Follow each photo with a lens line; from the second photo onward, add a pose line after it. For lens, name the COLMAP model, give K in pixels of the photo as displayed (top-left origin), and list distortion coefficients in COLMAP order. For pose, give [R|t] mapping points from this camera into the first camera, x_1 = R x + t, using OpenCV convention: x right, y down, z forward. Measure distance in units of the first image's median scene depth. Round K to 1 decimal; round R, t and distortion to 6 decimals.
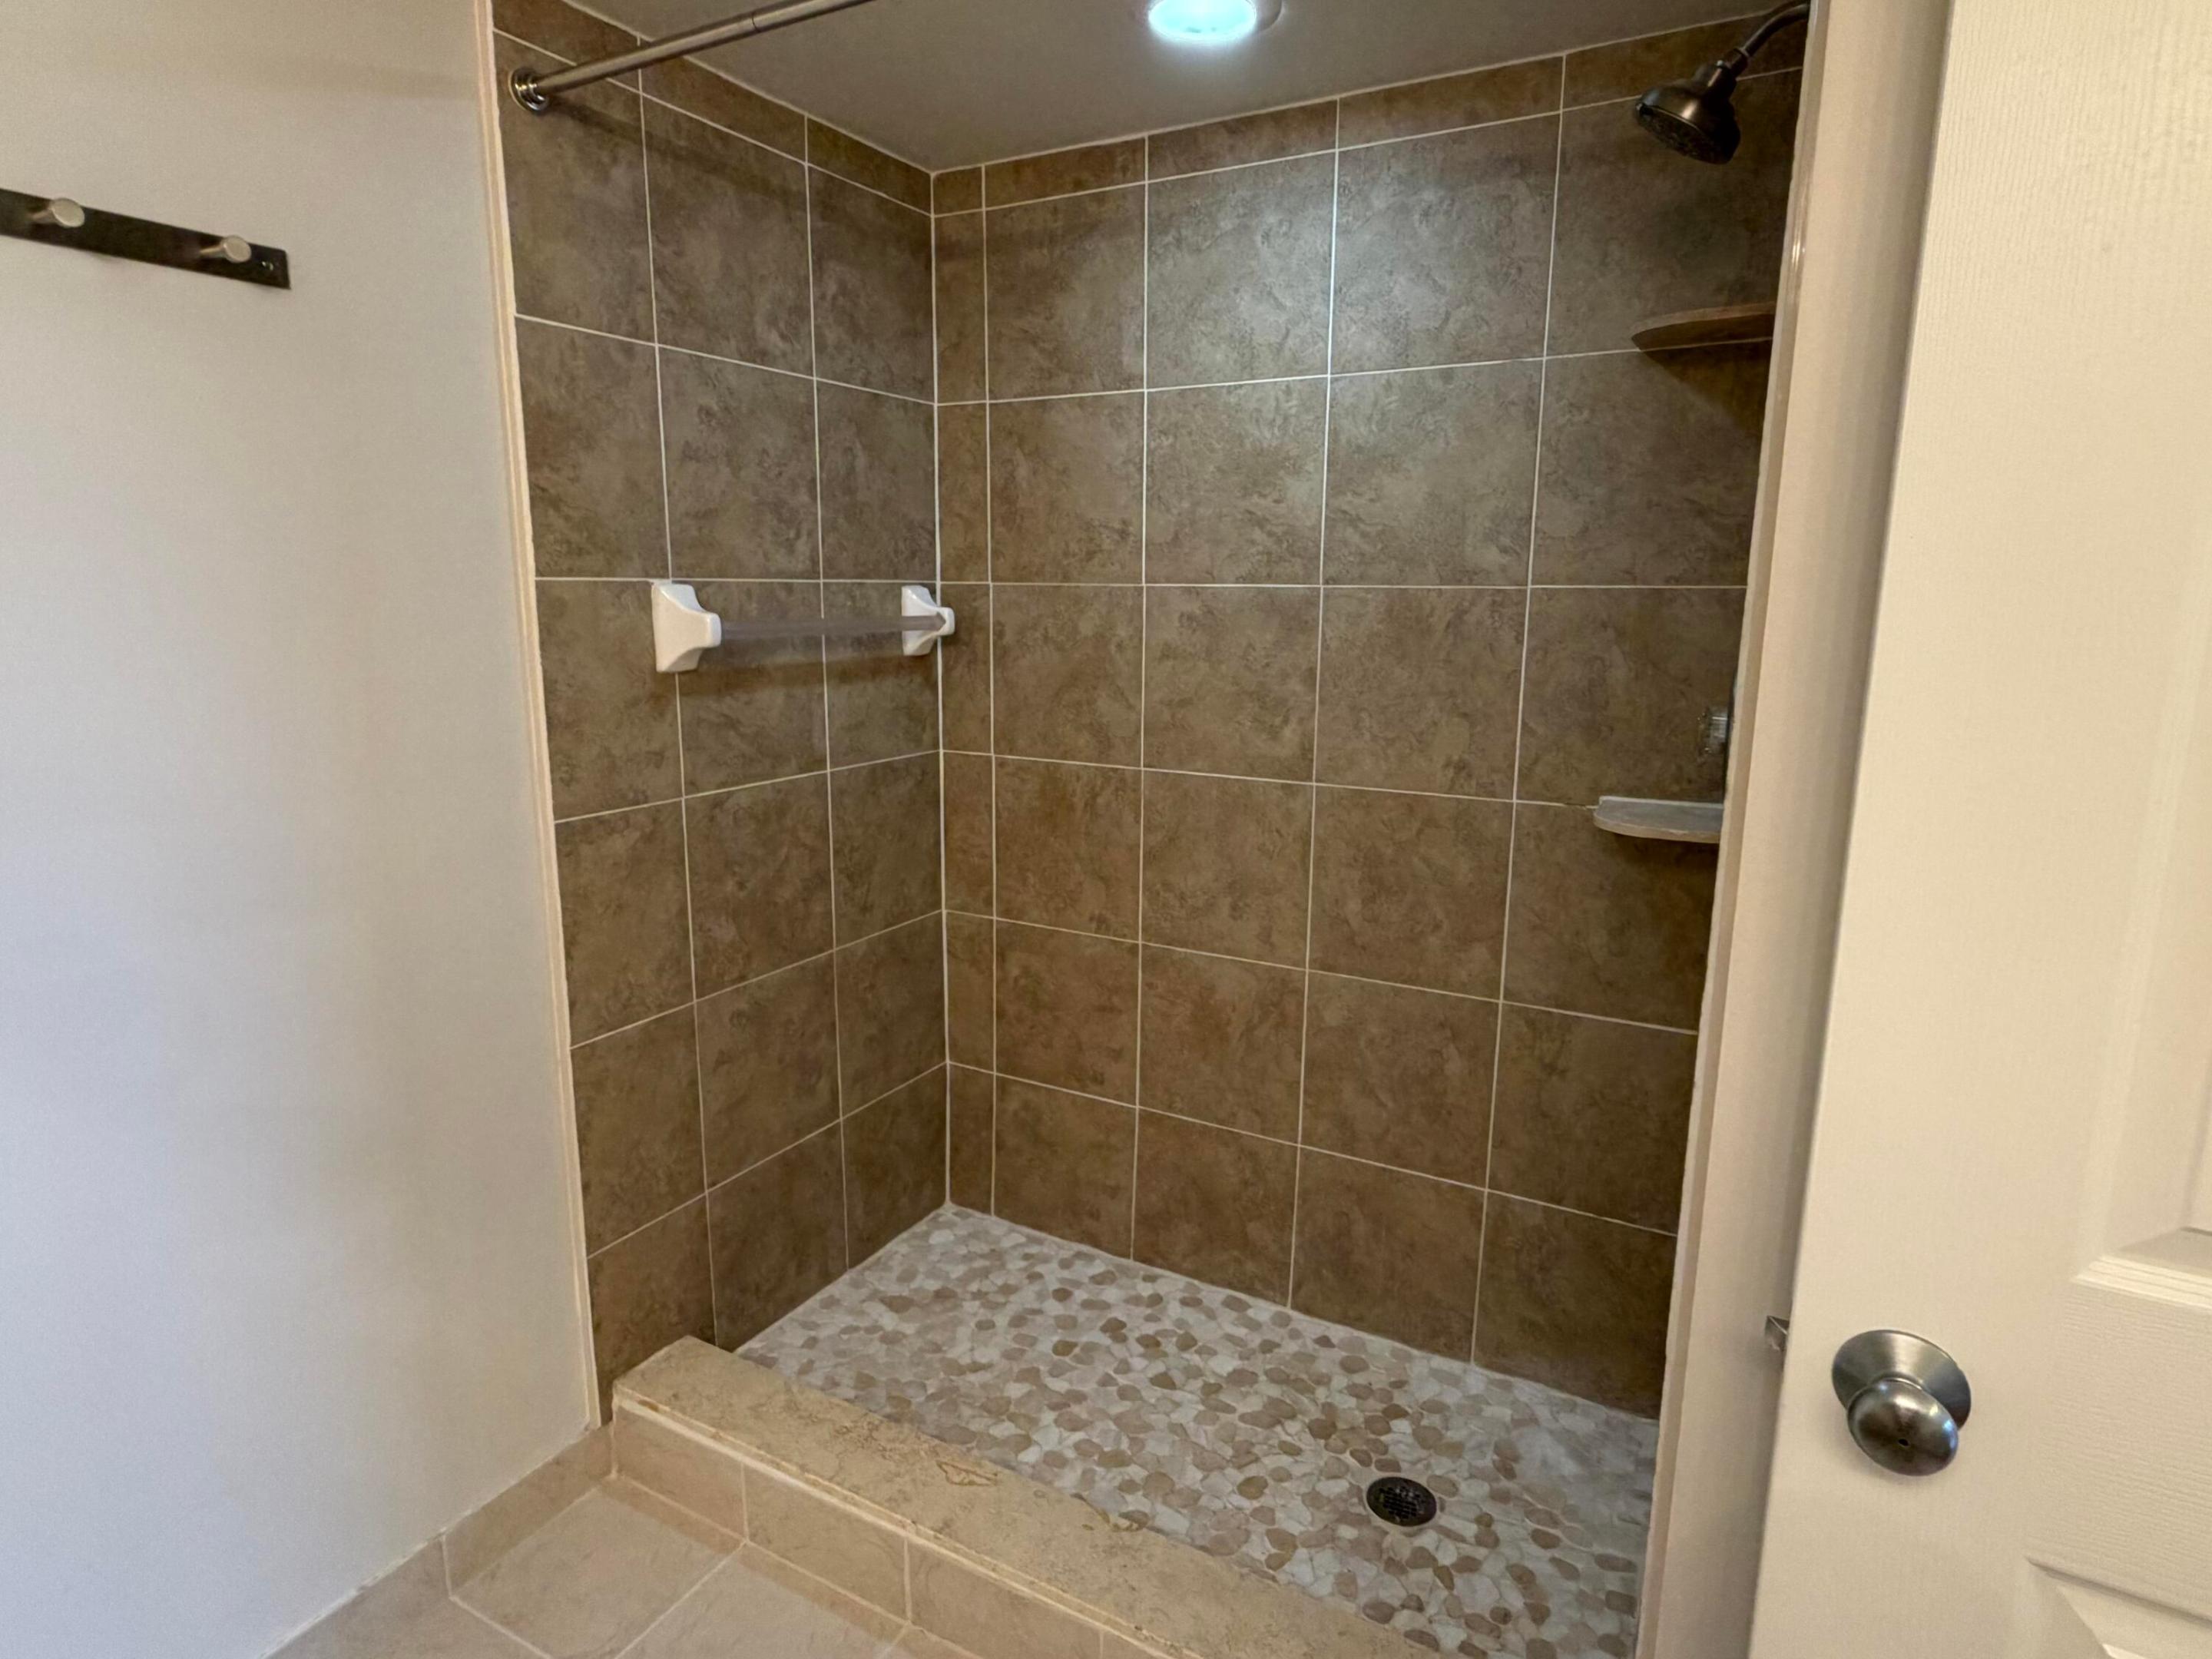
lens RADIAL K [[1225.3, 0, 1099.3], [0, 1225.3, 830.5], [0, 0, 1]] dist [-0.003213, -0.000067]
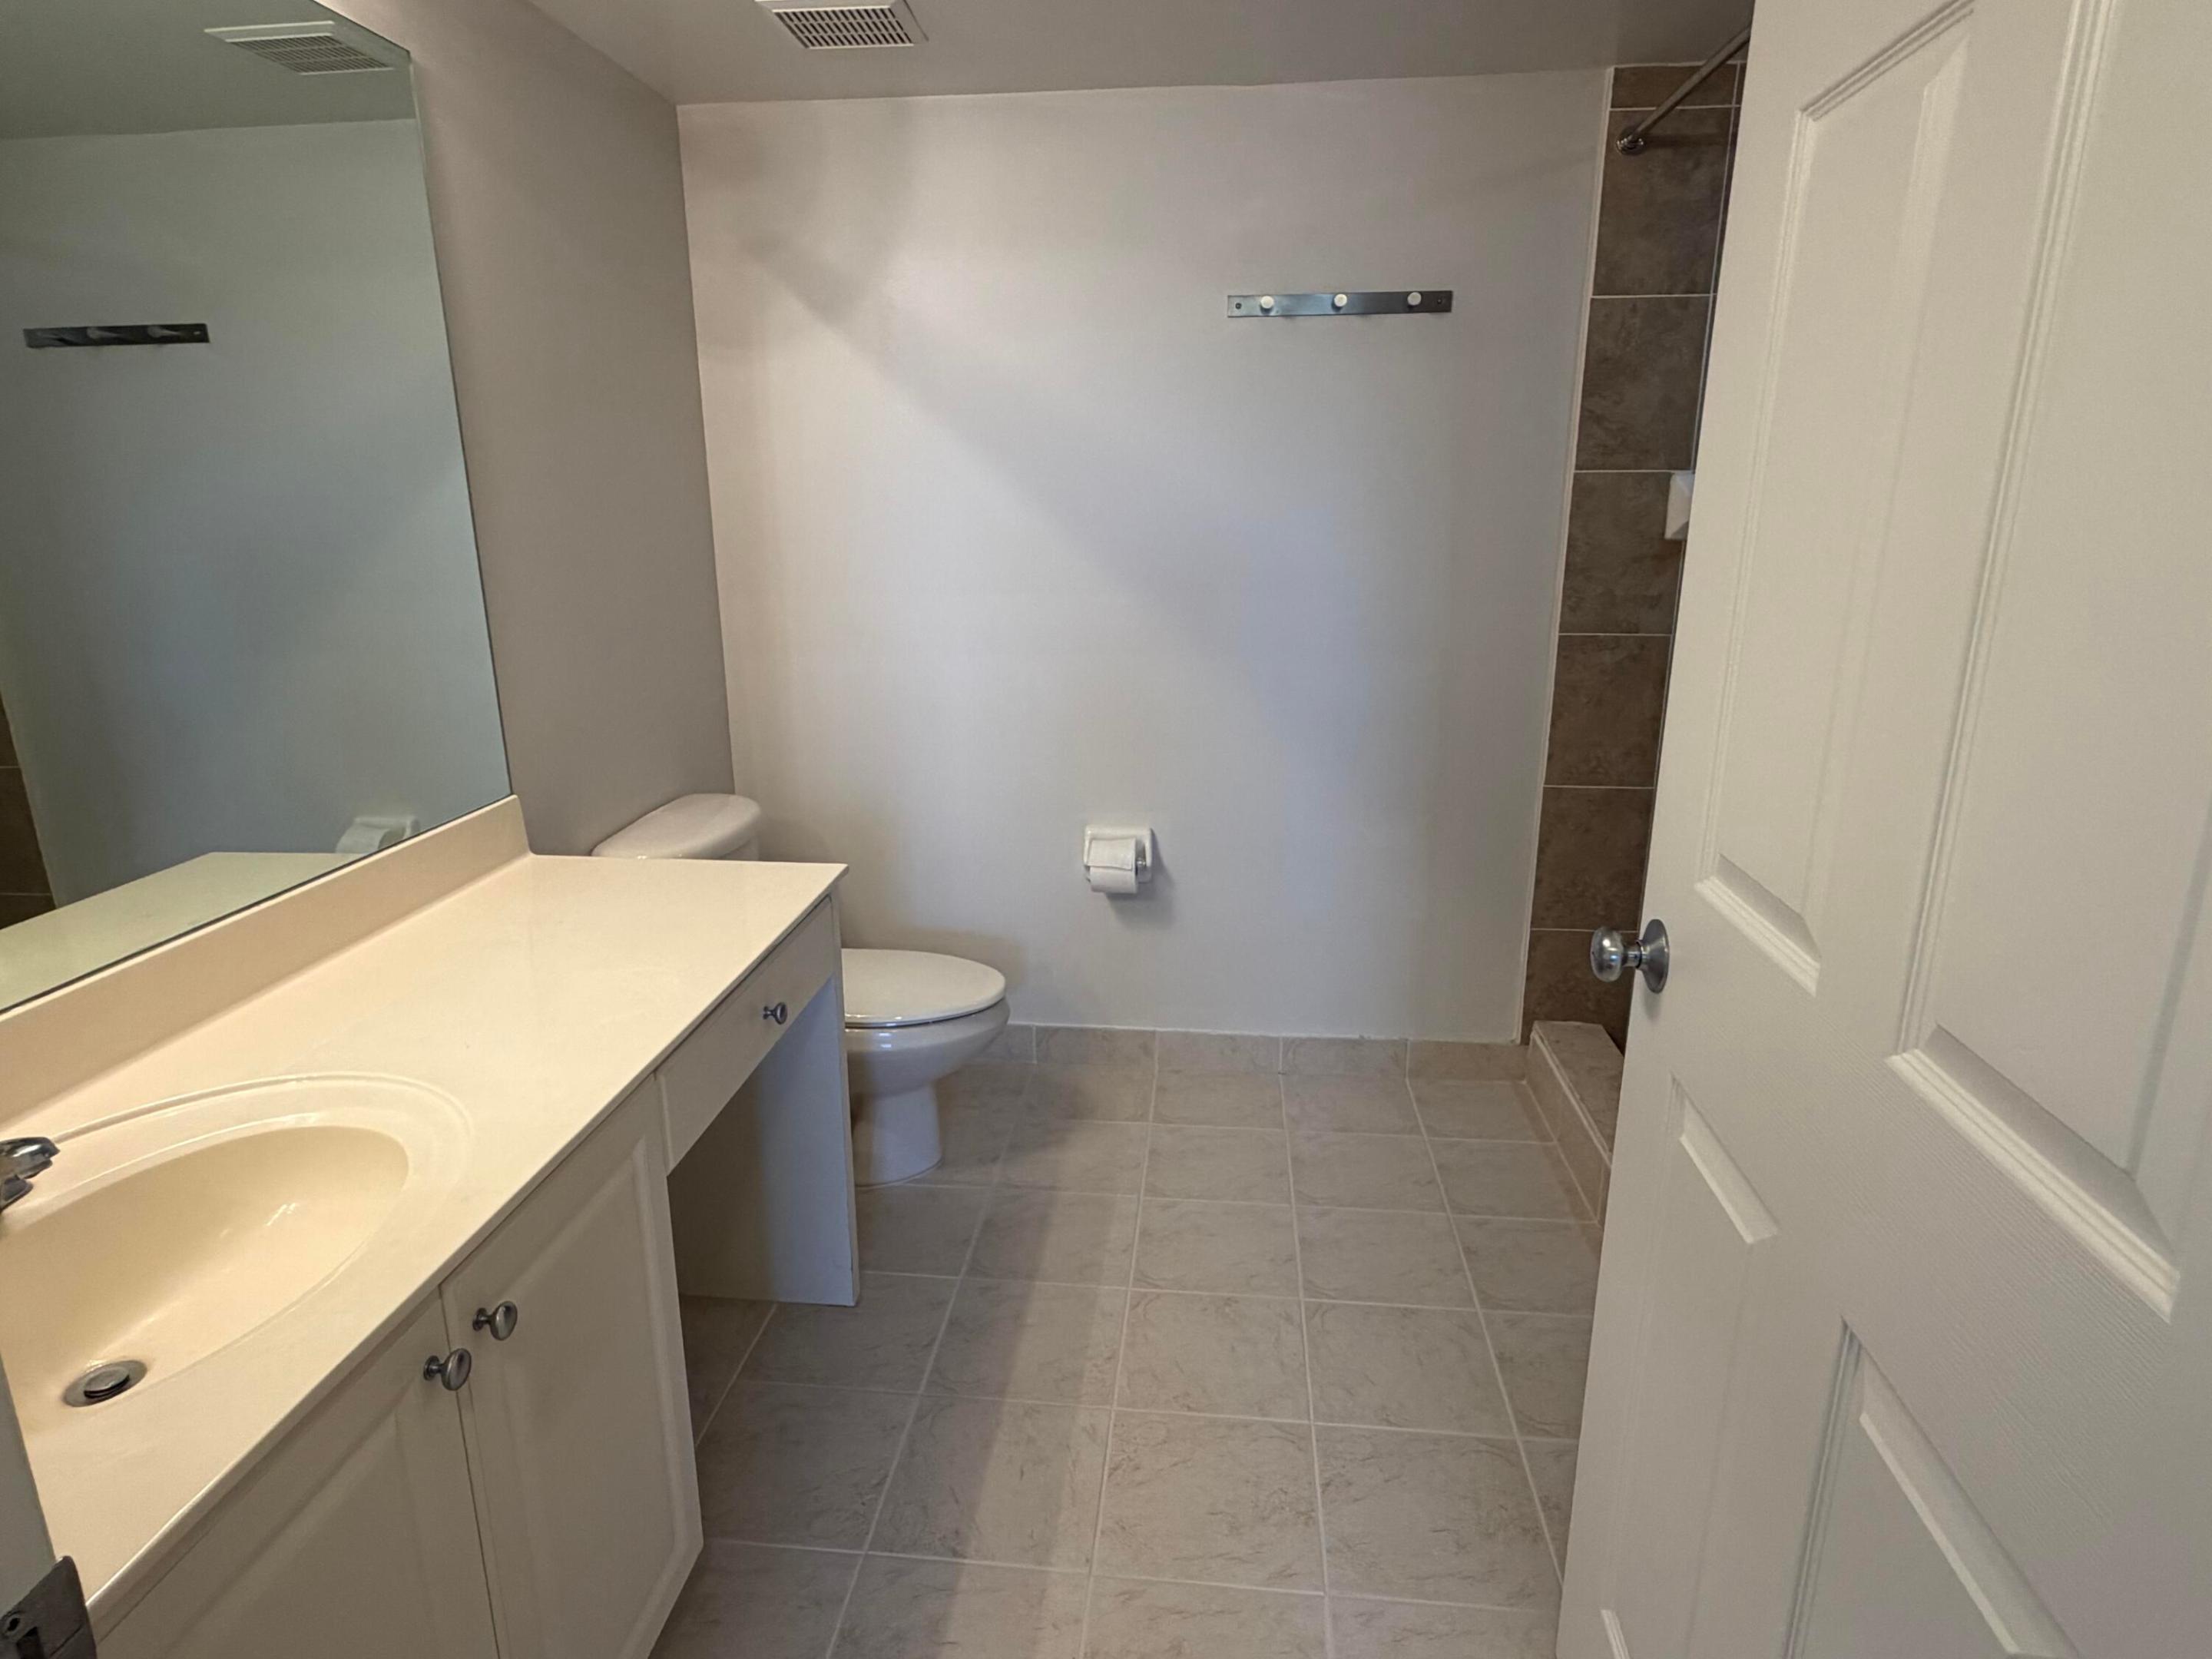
lens RADIAL K [[1225.3, 0, 1099.3], [0, 1225.3, 830.5], [0, 0, 1]] dist [-0.003213, -0.000067]
pose [[0.397892, 0.233568, -0.887202, 0.724702], [-0.173138, 0.968789, 0.177398, 0.057863], [0.900947, 0.083023, 0.425913, -0.144245]]
